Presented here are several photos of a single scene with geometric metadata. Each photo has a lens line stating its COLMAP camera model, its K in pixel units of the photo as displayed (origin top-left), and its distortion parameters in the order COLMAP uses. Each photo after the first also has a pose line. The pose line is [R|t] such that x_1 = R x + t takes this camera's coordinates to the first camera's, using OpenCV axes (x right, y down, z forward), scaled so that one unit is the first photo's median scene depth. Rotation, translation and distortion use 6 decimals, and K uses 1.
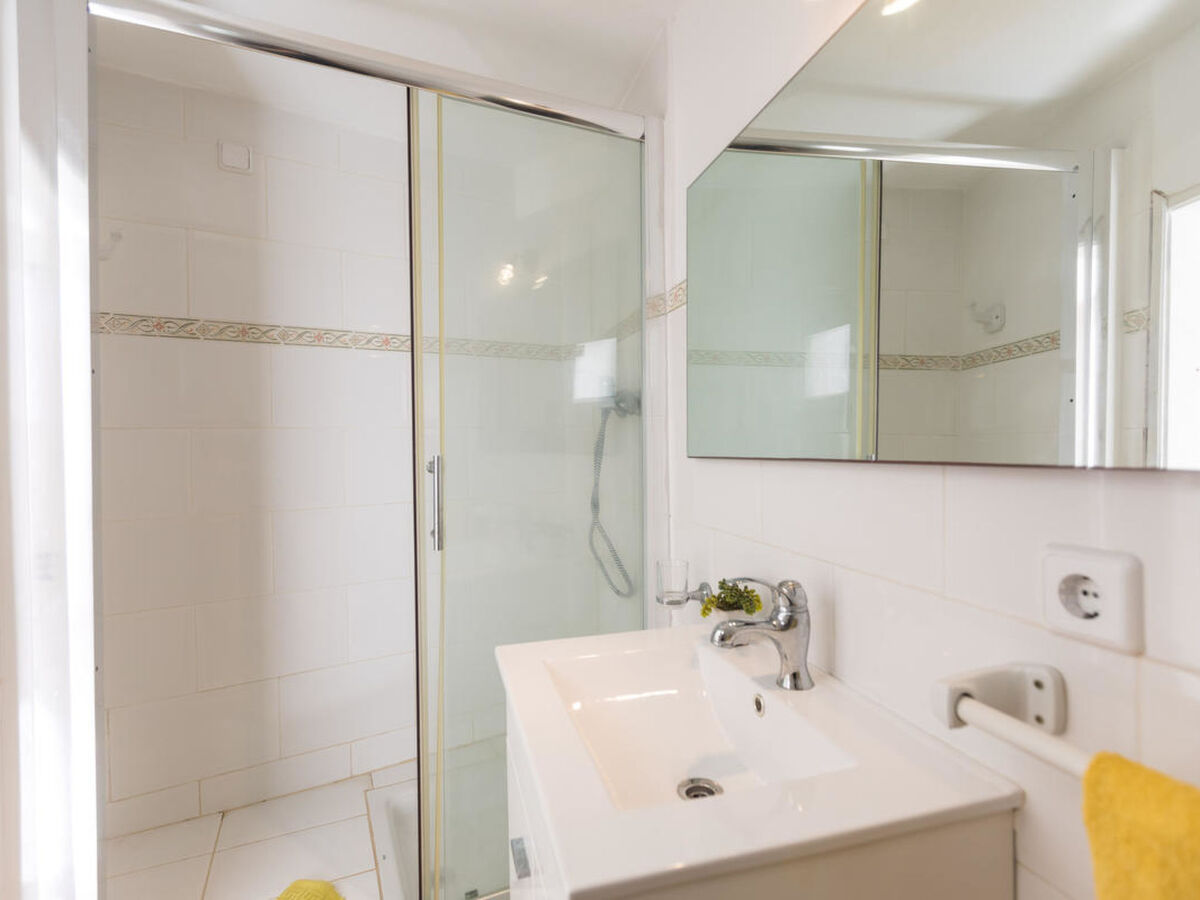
lens RADIAL K [[597.5, 0, 600.0], [0, 597.5, 450.0], [0, 0, 1]] dist [0.001125, 0.000581]
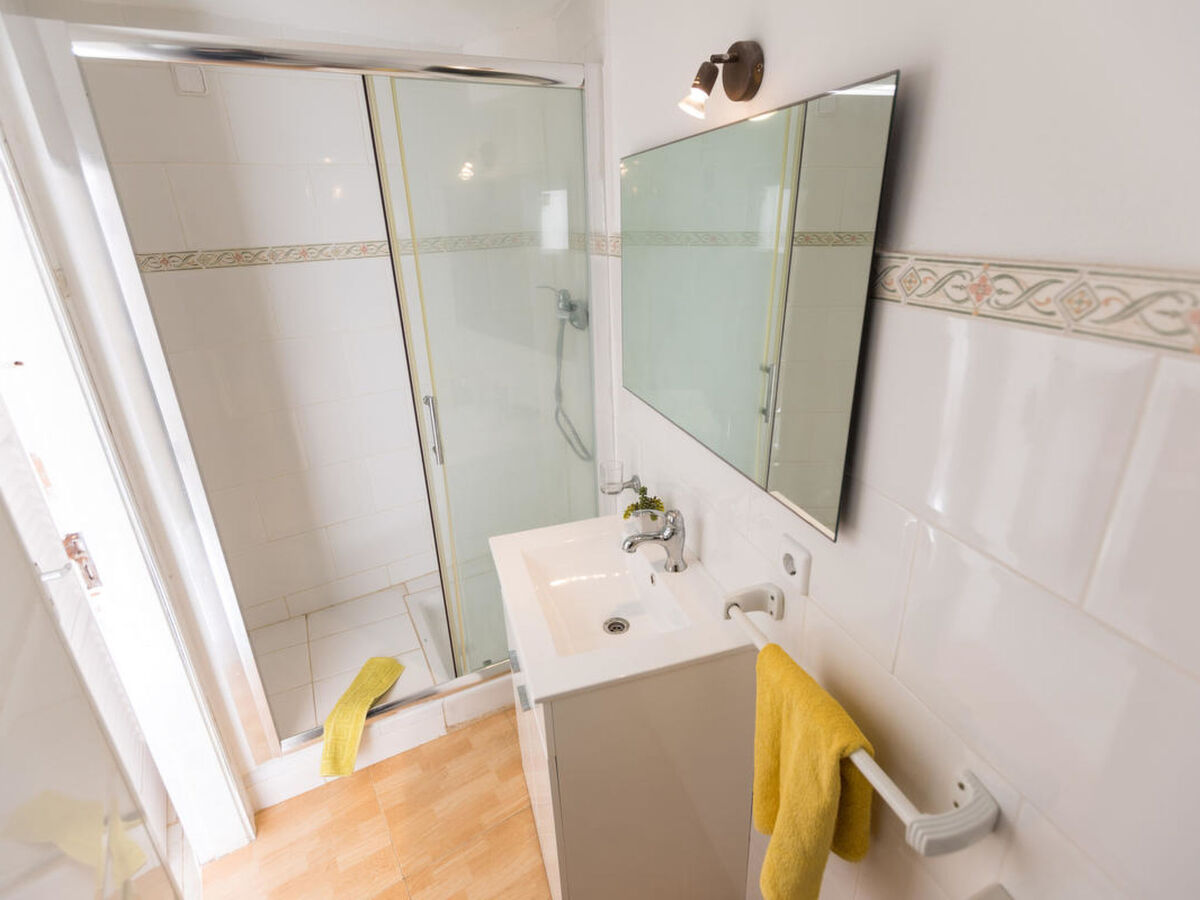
lens RADIAL K [[597.5, 0, 600.0], [0, 597.5, 450.0], [0, 0, 1]] dist [0.001125, 0.000581]
pose [[0.999218, -0.032878, 0.021965, 0.058066], [0.022868, 0.933706, 0.357308, -0.302132], [-0.032257, -0.356527, 0.933728, -0.247106]]
